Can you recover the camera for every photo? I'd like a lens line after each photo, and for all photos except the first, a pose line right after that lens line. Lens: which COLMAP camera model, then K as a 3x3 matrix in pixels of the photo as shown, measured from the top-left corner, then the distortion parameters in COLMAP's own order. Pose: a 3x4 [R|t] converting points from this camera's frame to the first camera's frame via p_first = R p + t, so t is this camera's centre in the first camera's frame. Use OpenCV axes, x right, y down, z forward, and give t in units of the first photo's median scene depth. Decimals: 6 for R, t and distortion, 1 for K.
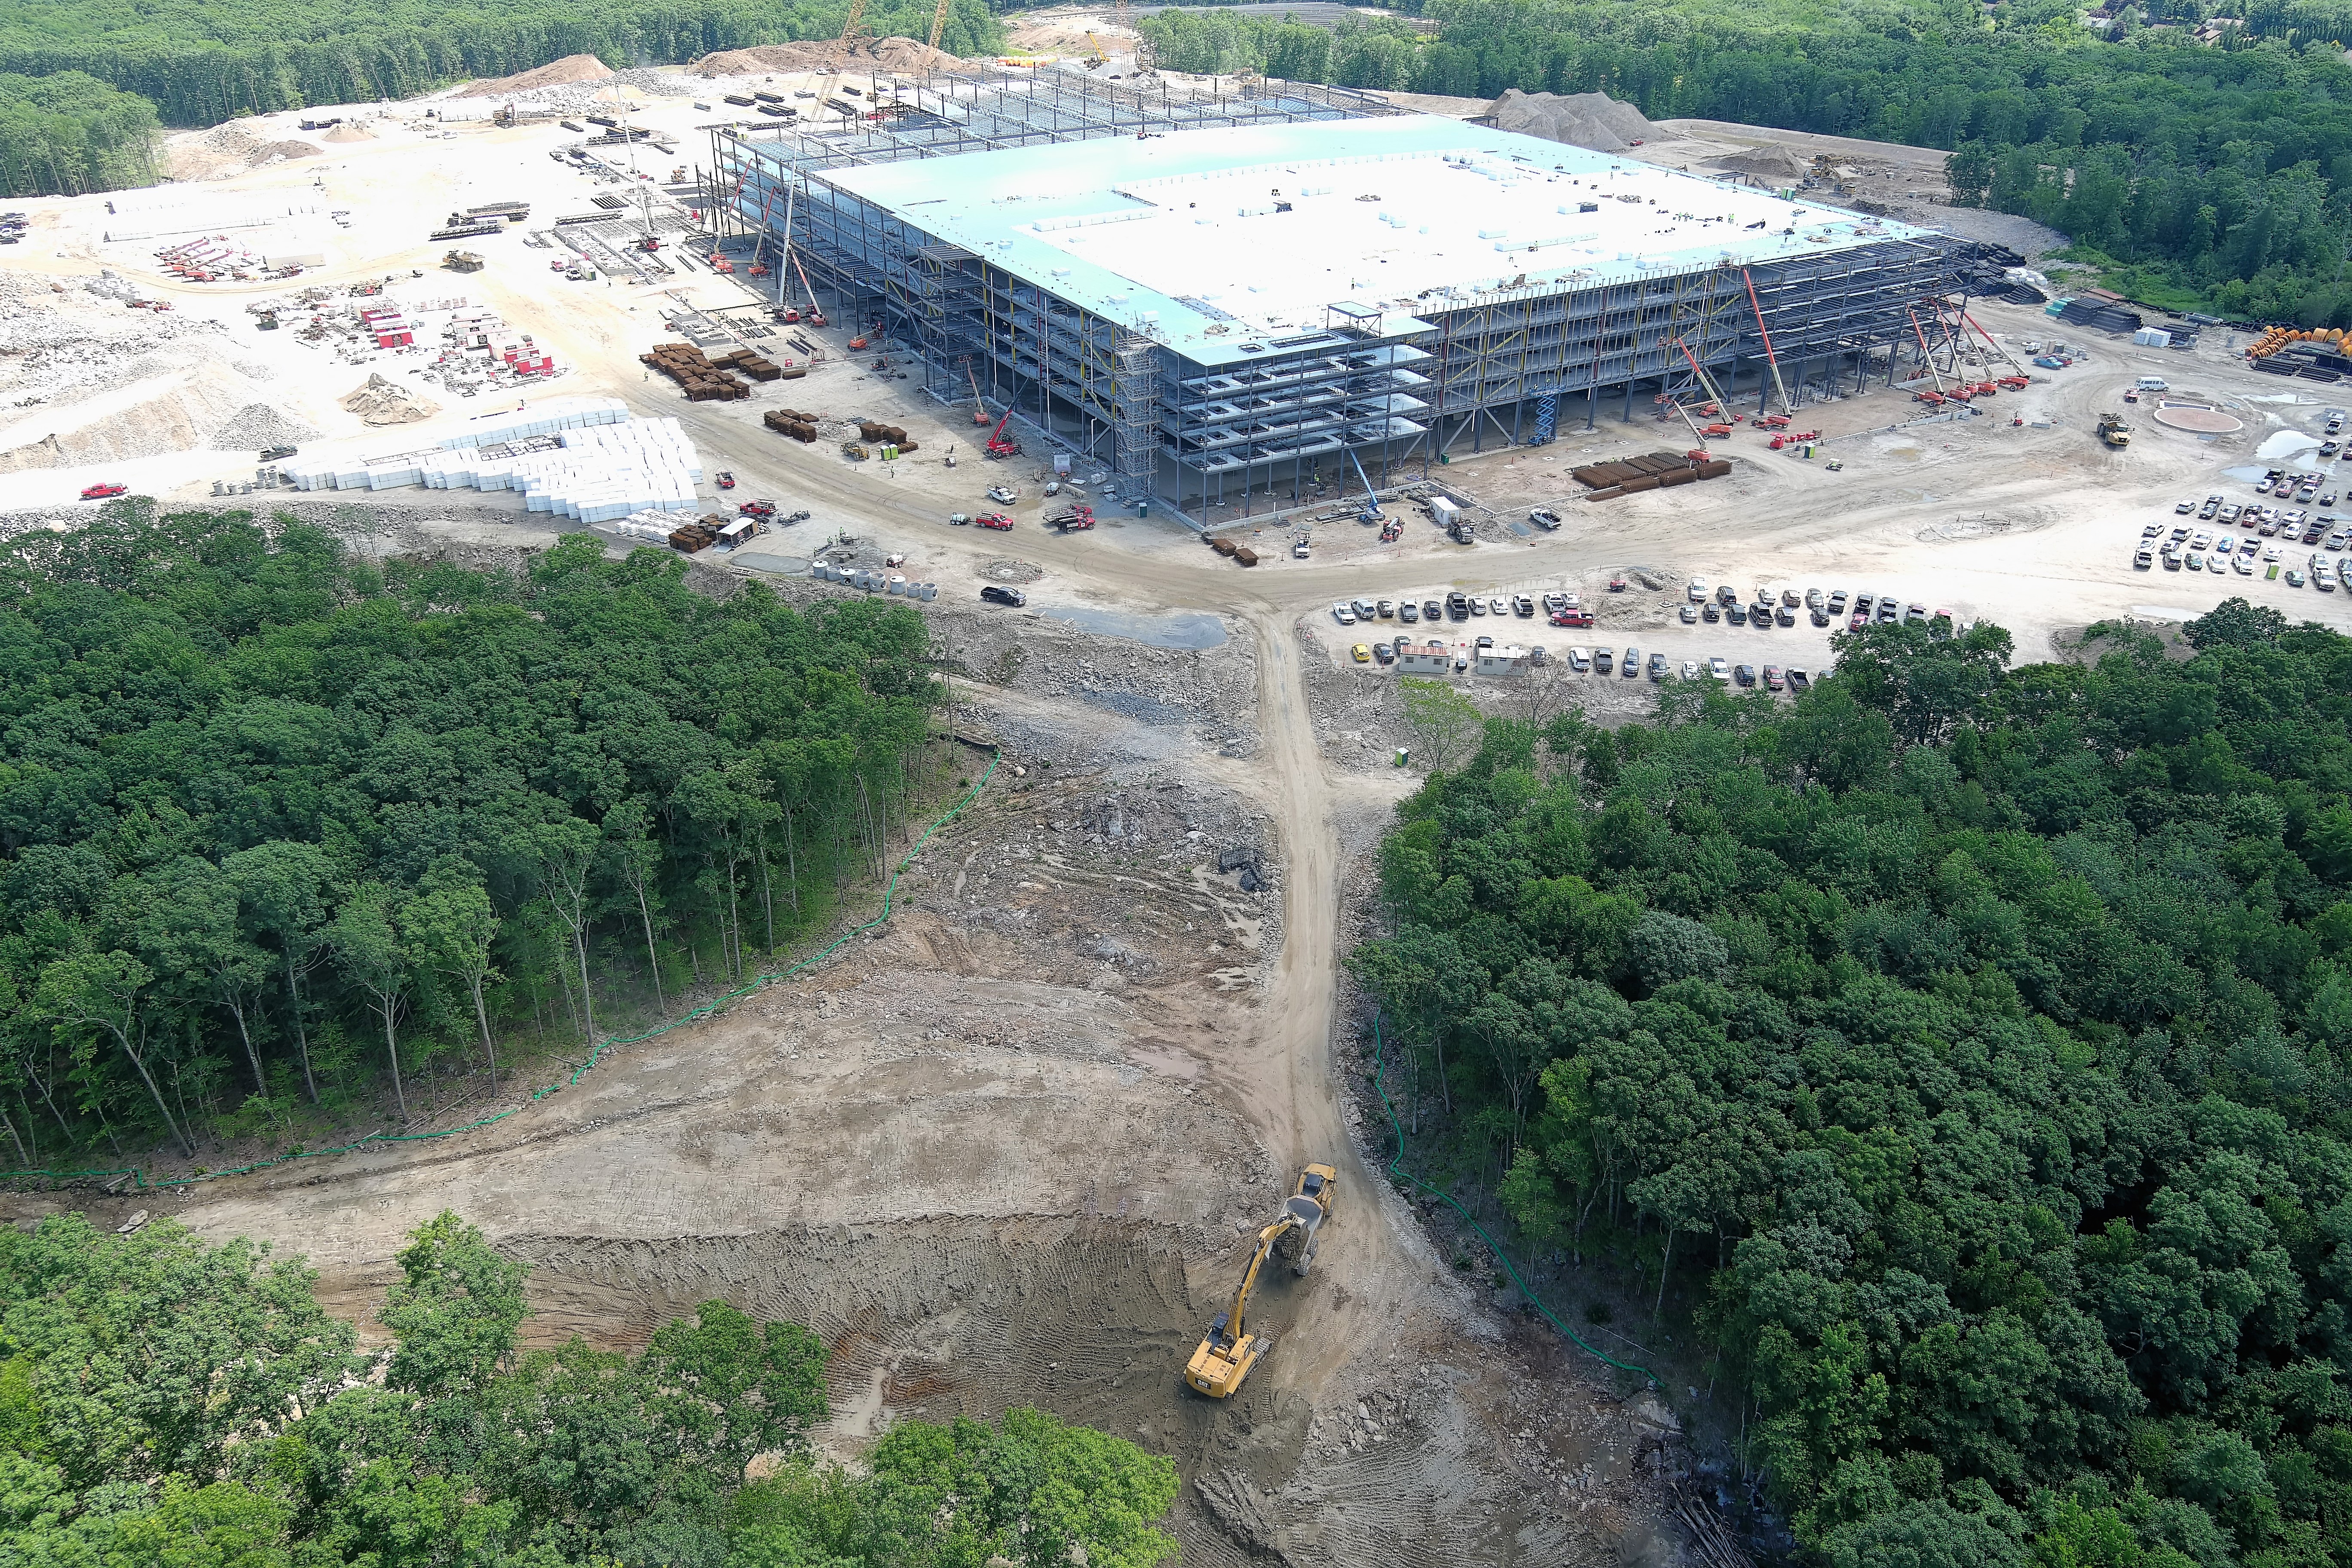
lens RADIAL K [[1865.2, 0, 1175.8], [0, 1865.2, 787.8], [0, 0, 1]] dist [0.021656, 0.007213]
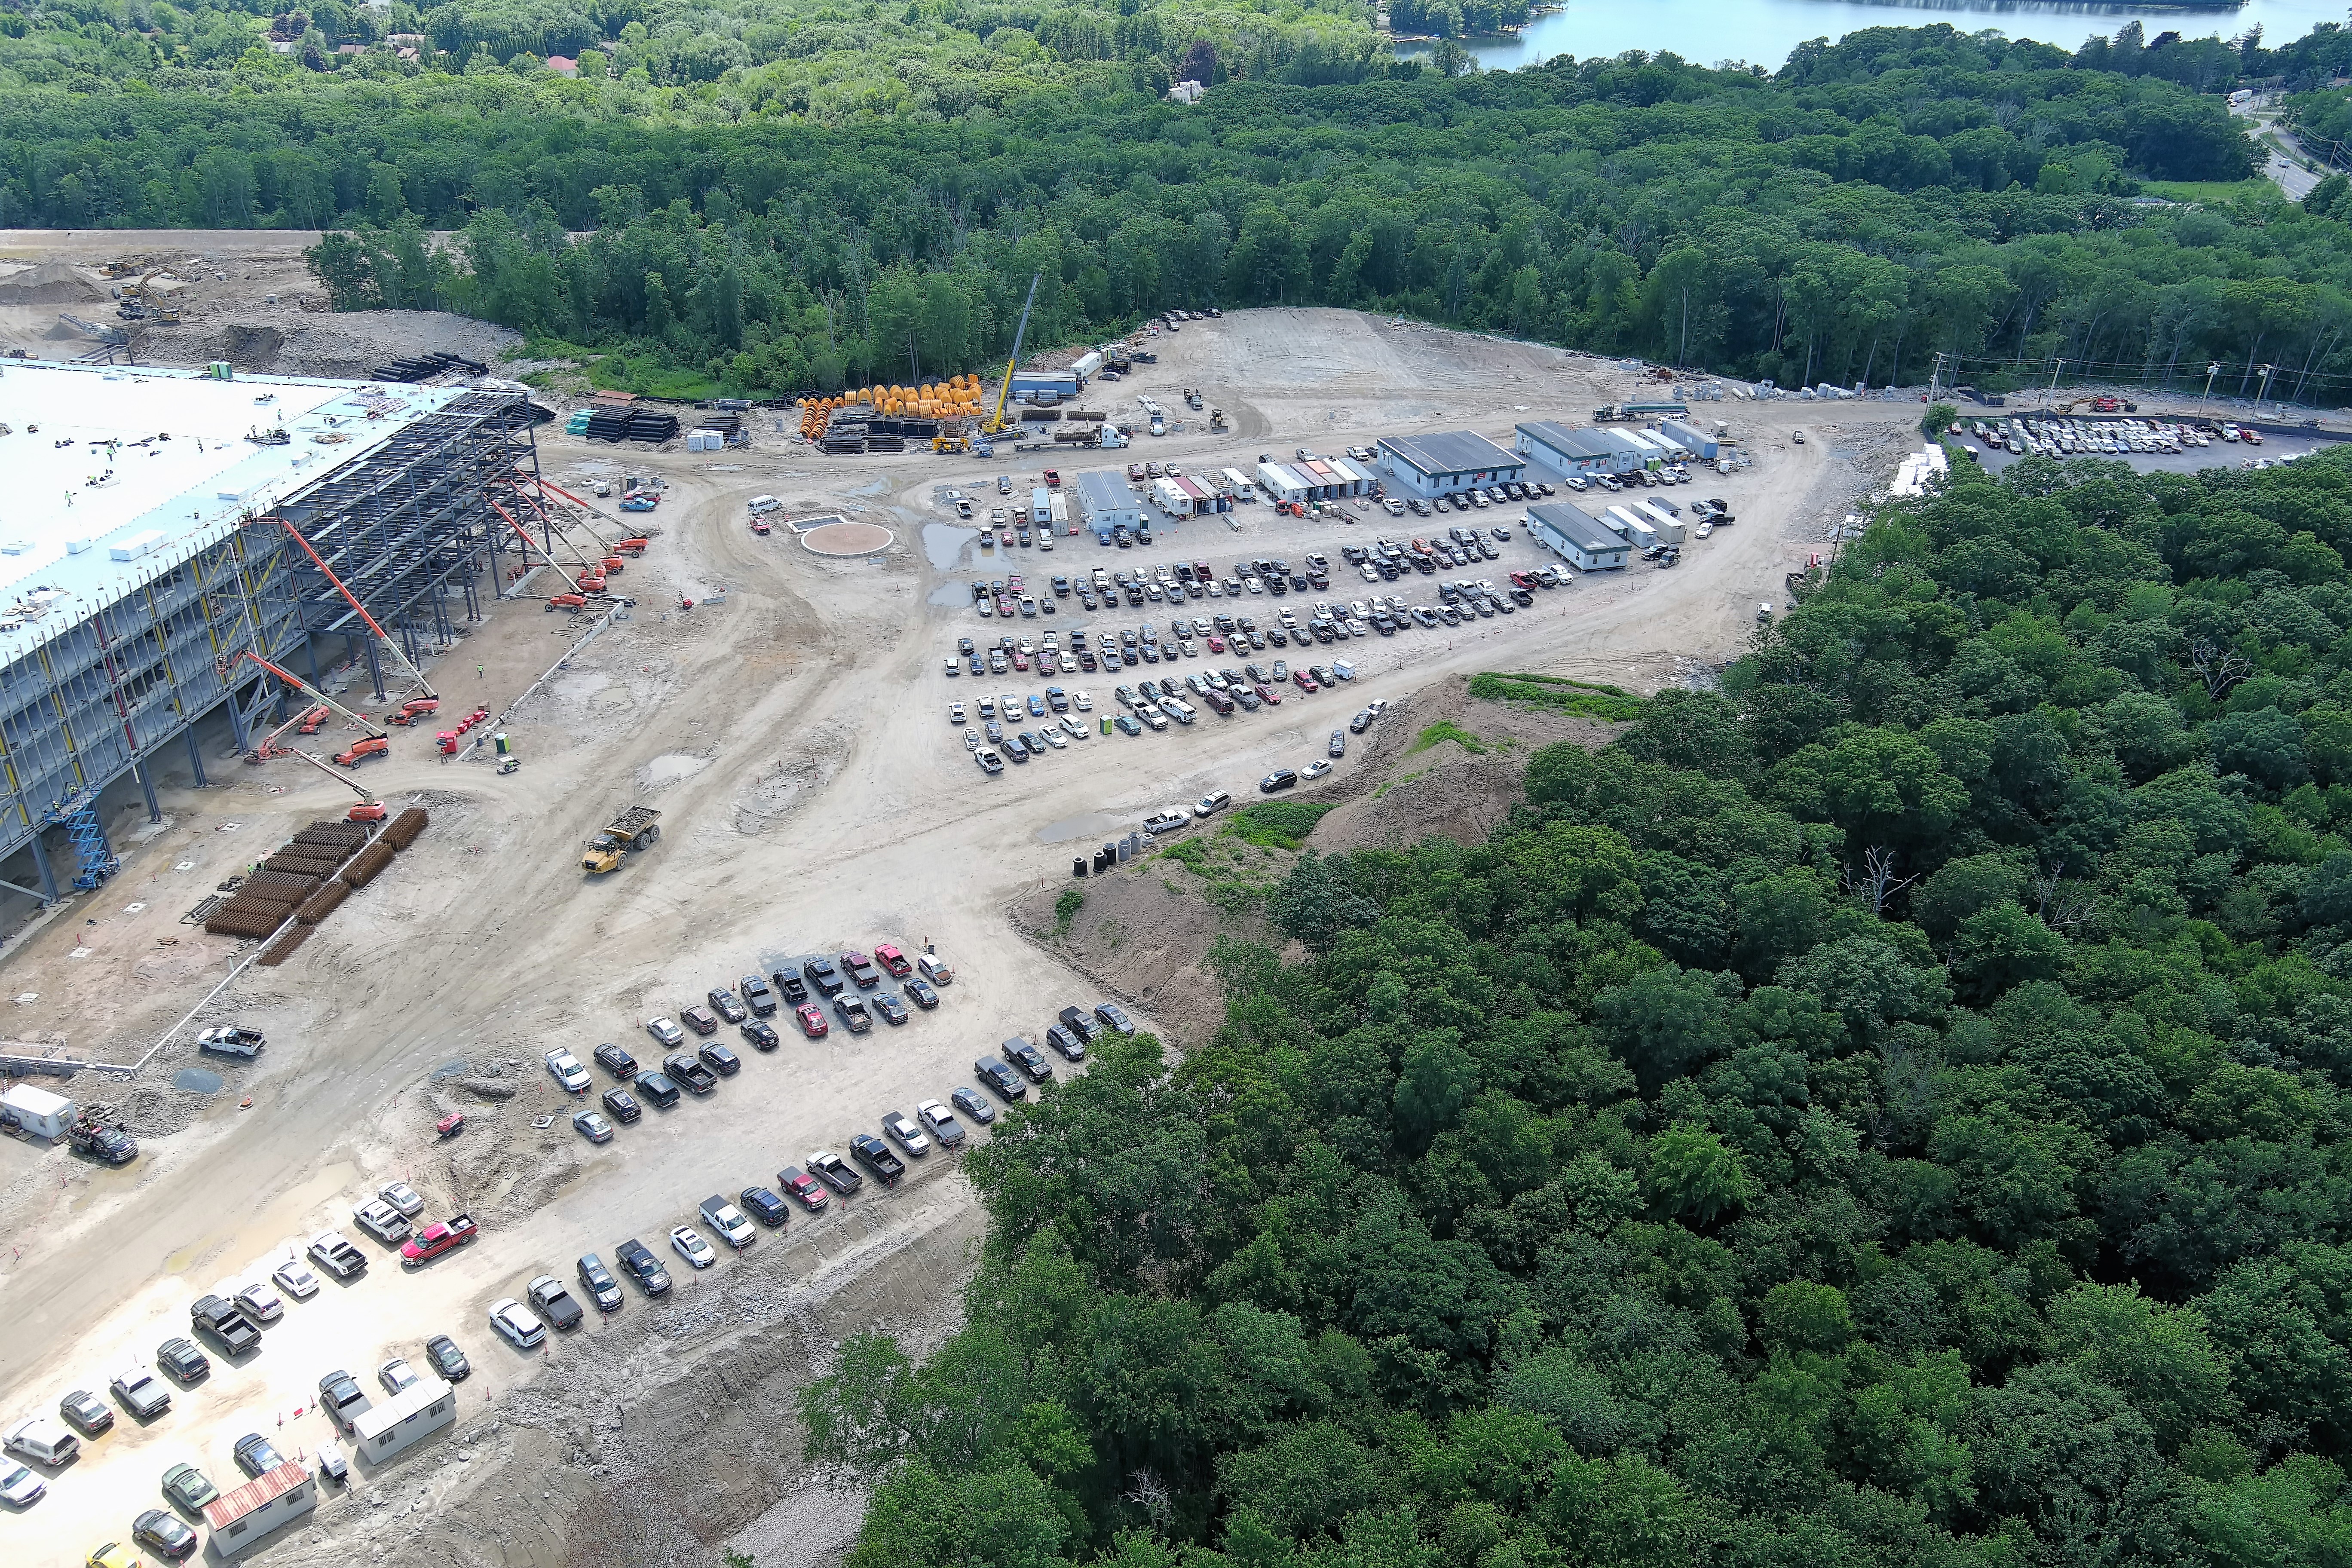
lens RADIAL K [[1865.2, 0, 1179.2], [0, 1865.2, 774.6], [0, 0, 1]] dist [0.021656, 0.007213]
pose [[0.622099, -0.364223, 0.693062, 0.003149], [0.366266, 0.917755, 0.153542, -0.178960], [-0.691984, 0.158326, 0.704337, 0.317746]]
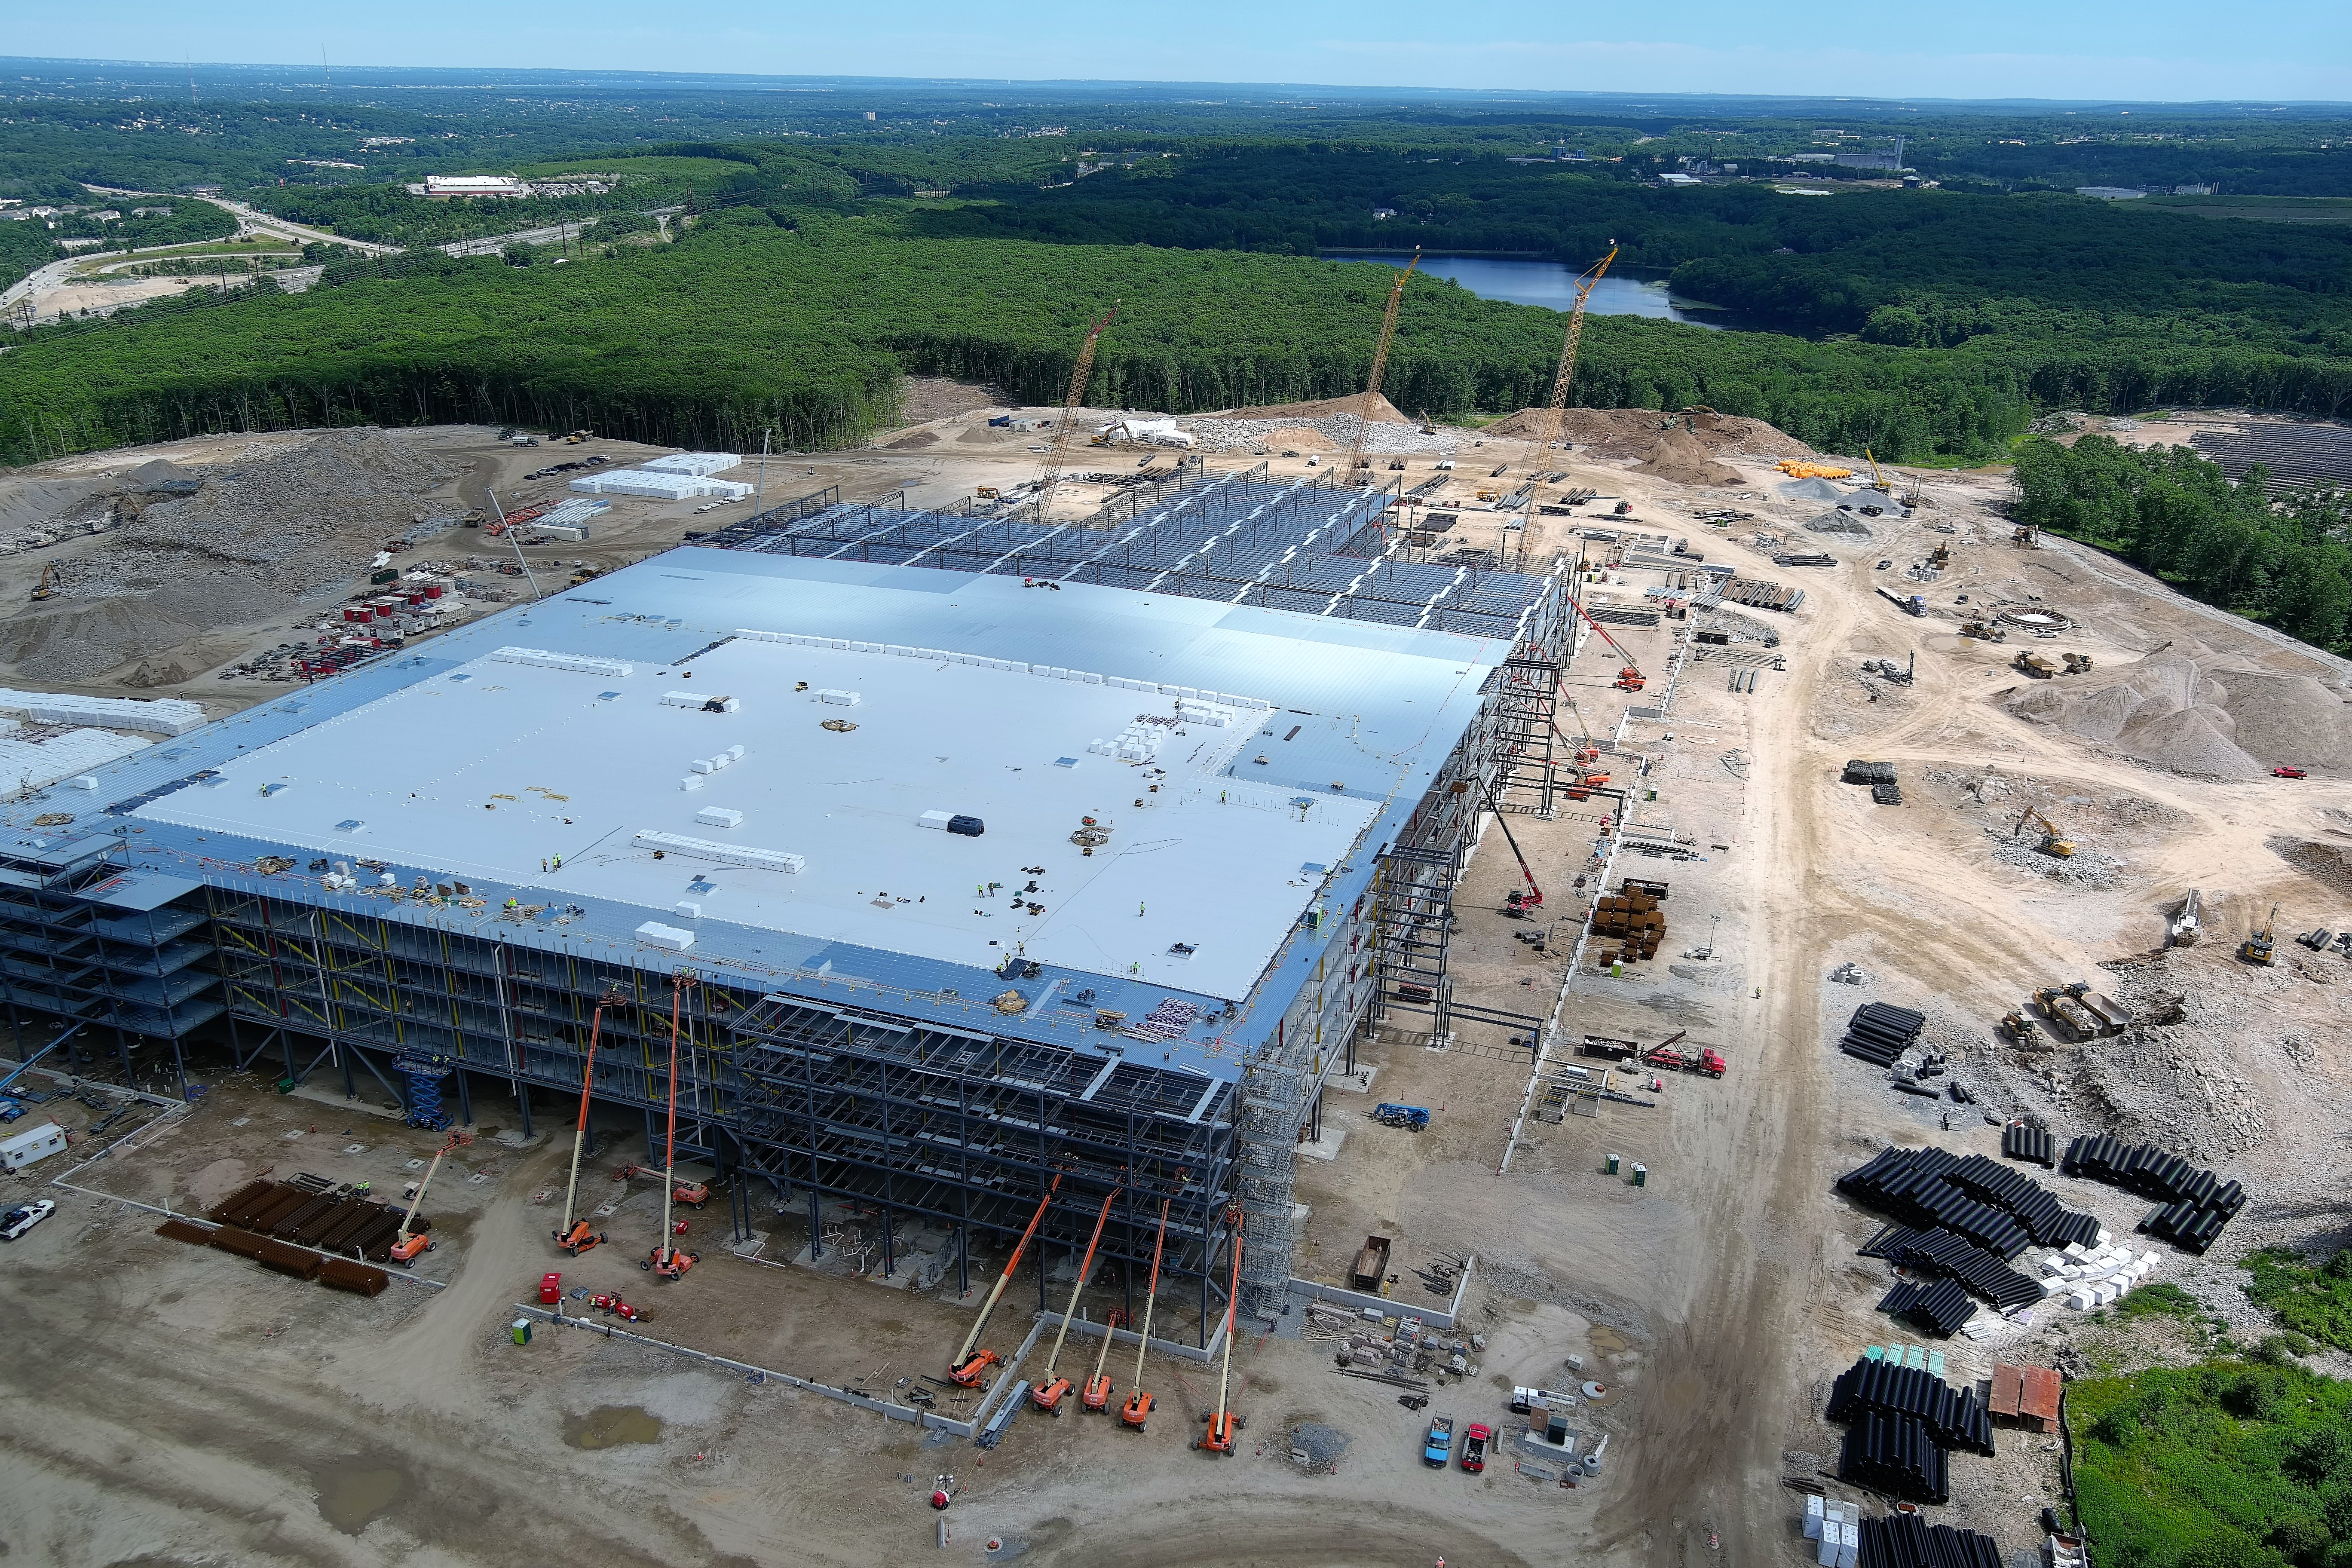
lens RADIAL K [[1865.2, 0, 1179.2], [0, 1865.2, 789.2], [0, 0, 1]] dist [0.021656, 0.007213]
pose [[0.636560, 0.285898, -0.716278, 0.802657], [-0.382020, 0.923693, 0.029183, -0.412770], [0.669965, 0.255056, 0.697204, 0.677465]]
